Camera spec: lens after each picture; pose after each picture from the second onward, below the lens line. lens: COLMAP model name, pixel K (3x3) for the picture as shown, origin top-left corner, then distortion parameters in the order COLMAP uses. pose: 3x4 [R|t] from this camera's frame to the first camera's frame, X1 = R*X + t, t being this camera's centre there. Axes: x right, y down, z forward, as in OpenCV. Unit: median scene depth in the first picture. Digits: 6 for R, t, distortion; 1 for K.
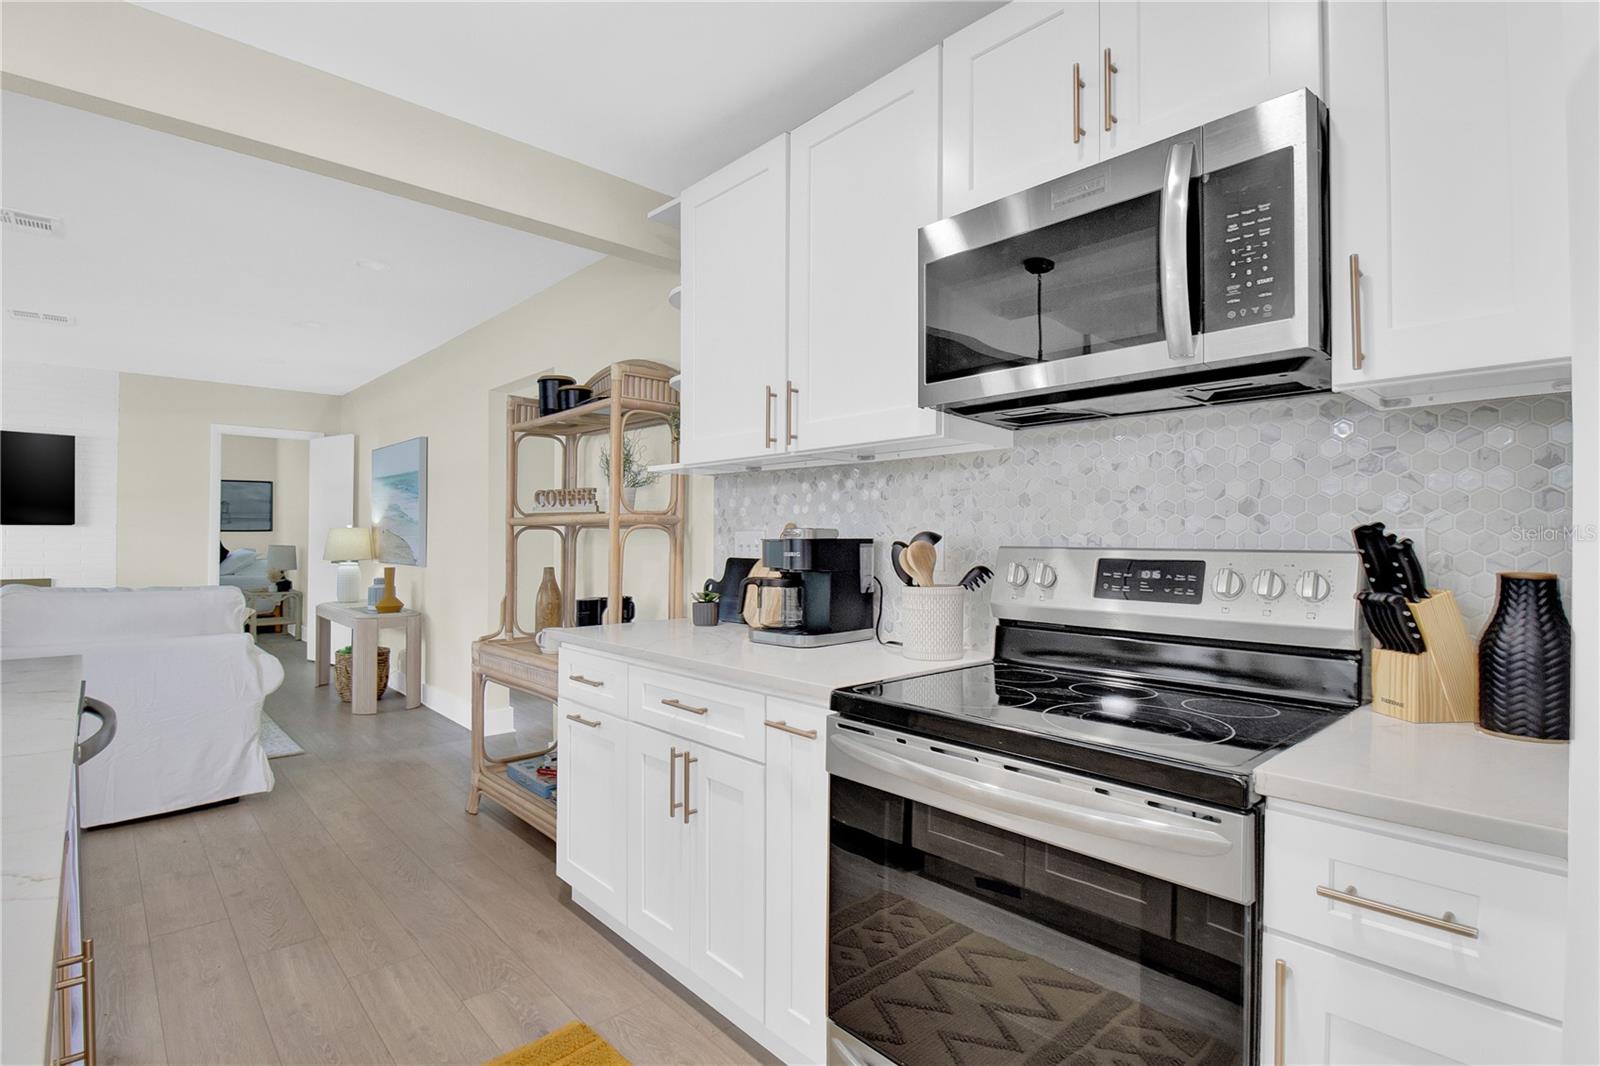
lens RADIAL K [[773.2, 0, 804.3], [0, 773.2, 532.8], [0, 0, 1]] dist [-0.000855, -0.004829]
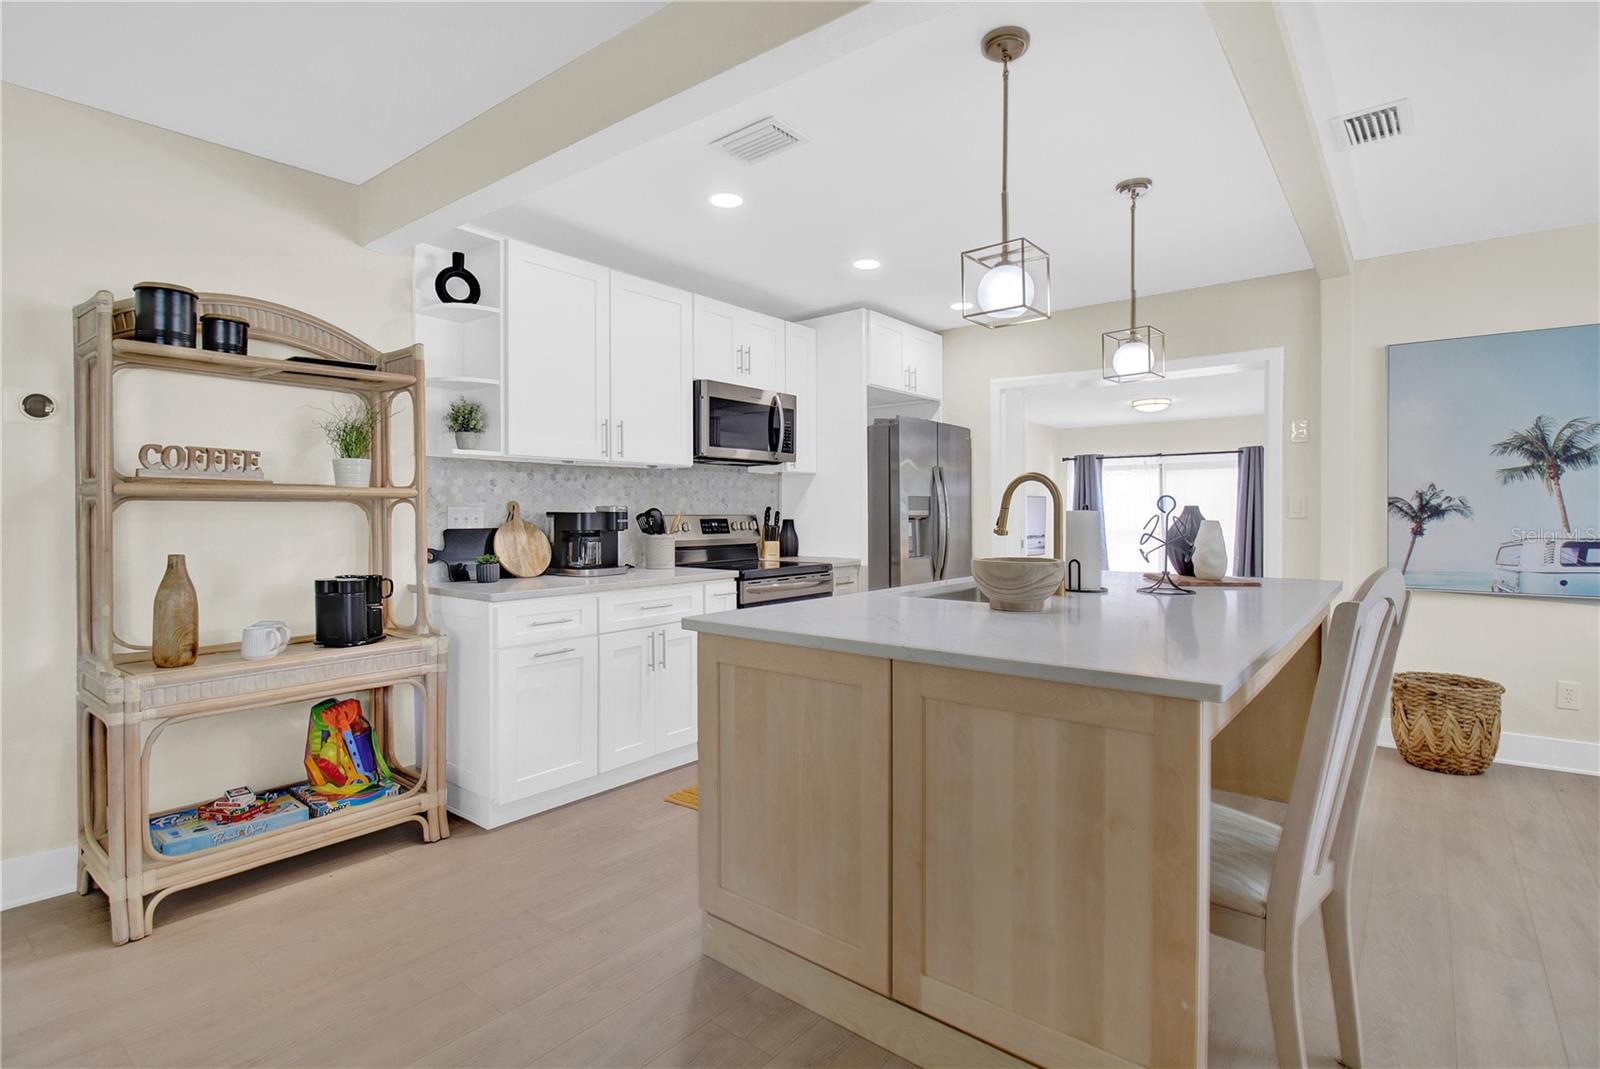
lens RADIAL K [[773.2, 0, 796.2], [0, 773.2, 523.3], [0, 0, 1]] dist [-0.000855, -0.004829]
pose [[-0.150995, -0.020197, 0.988328, -1.672293], [-0.007683, 0.999785, 0.019257, -0.003539], [-0.988505, -0.004686, -0.151118, 0.813468]]
